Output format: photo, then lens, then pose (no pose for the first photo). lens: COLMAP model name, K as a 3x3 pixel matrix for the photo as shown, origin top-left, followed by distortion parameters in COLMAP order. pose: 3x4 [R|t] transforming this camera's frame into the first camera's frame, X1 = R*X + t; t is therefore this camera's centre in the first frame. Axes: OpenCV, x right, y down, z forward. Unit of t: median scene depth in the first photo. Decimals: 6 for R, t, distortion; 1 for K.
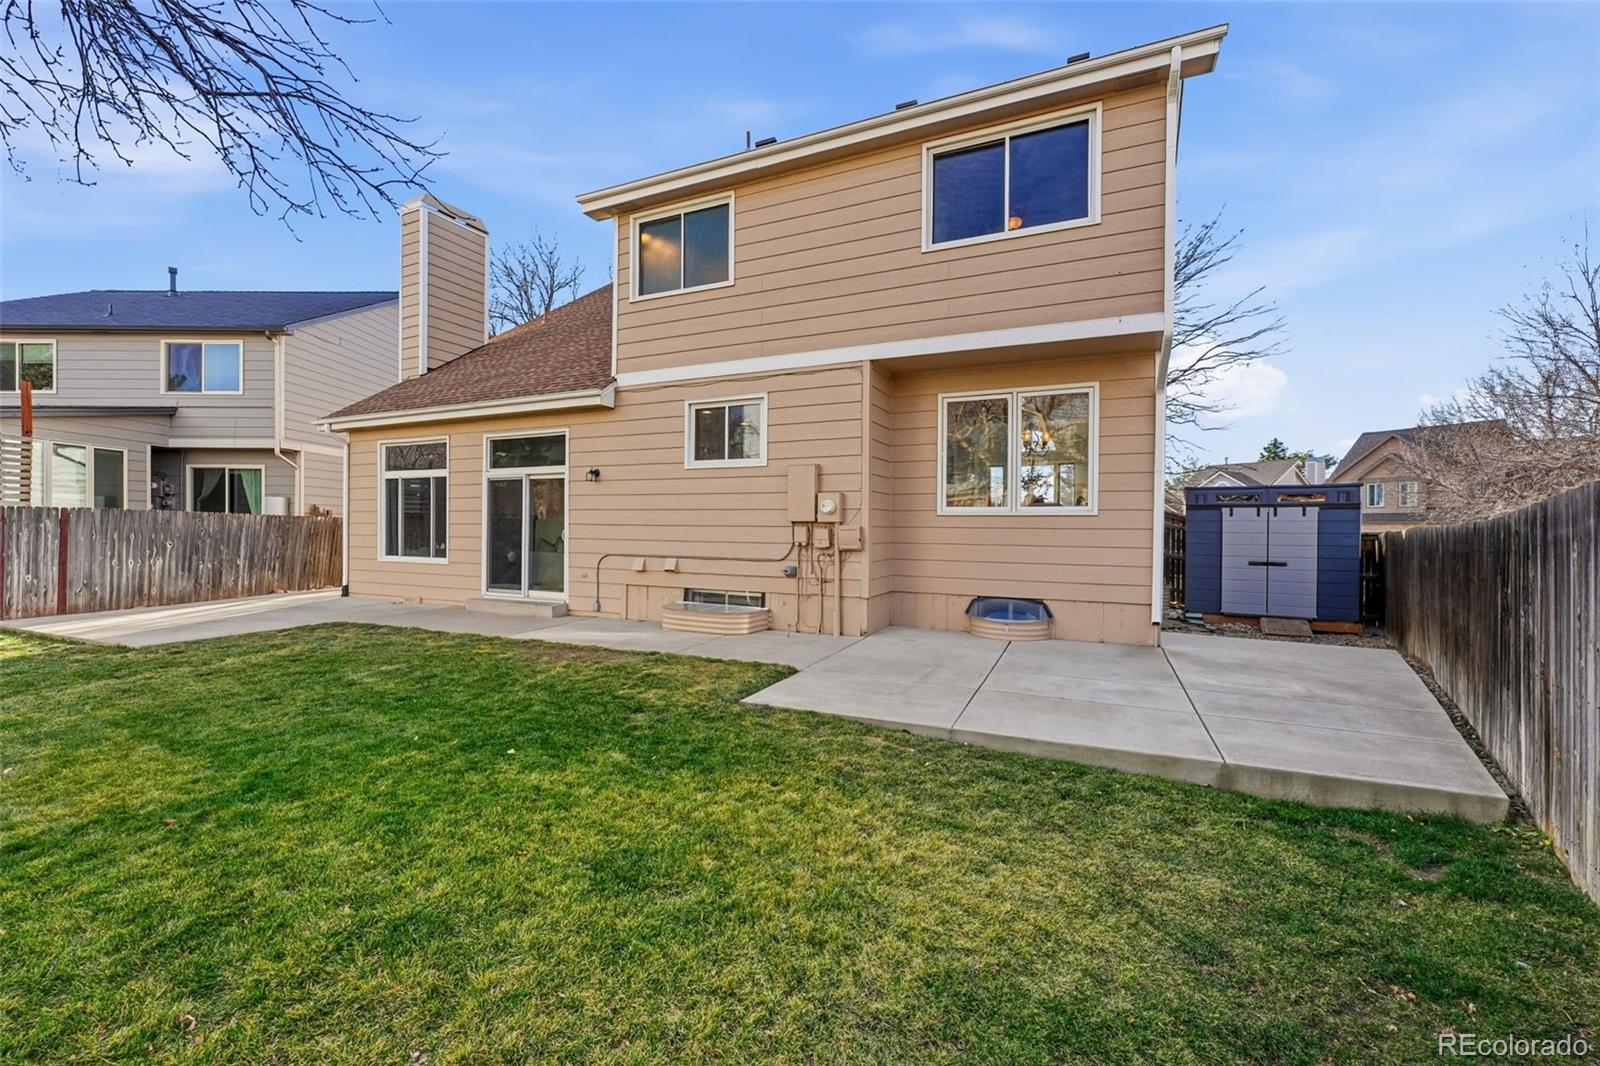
lens RADIAL K [[643.1, 0, 800.5], [0, 643.1, 530.7], [0, 0, 1]] dist [-0.000949, 0.000090]
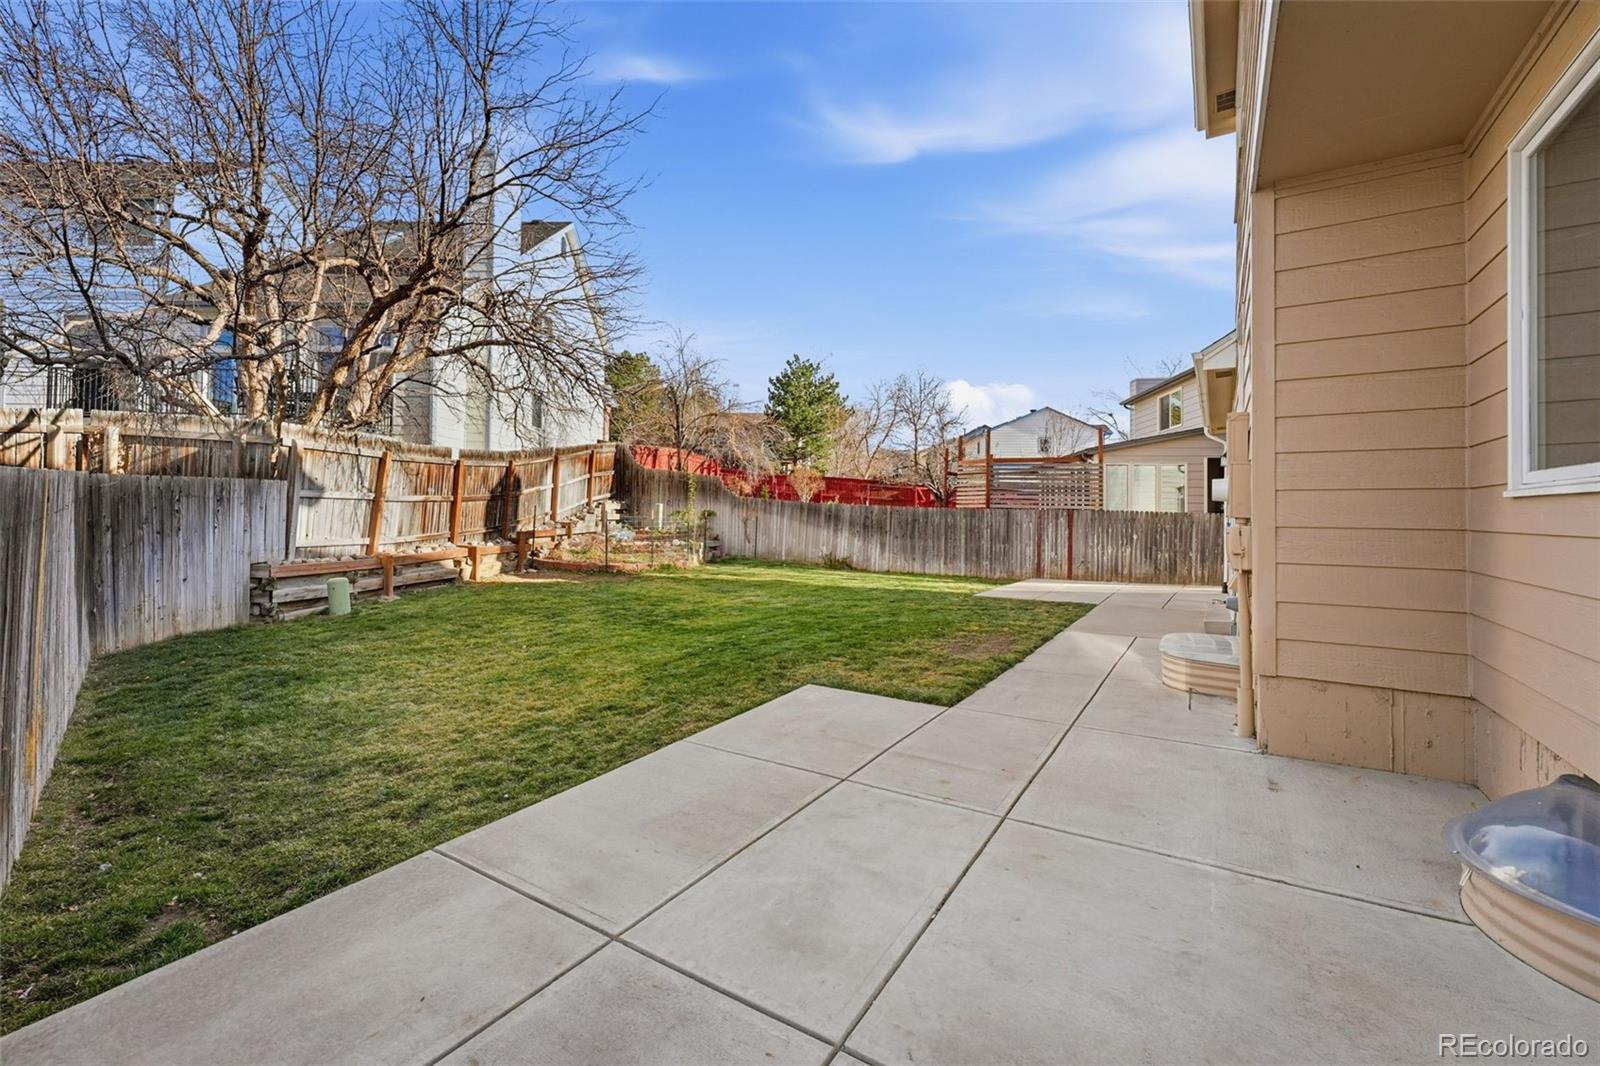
lens RADIAL K [[669.8, 0, 803.9], [0, 669.8, 506.6], [0, 0, 1]] dist [-0.000146, 0.000000]
pose [[-0.122463, -0.017065, -0.992326, 0.458427], [-0.020536, 0.999682, -0.014657, -0.006170], [0.992261, 0.018584, -0.122774, 0.505156]]
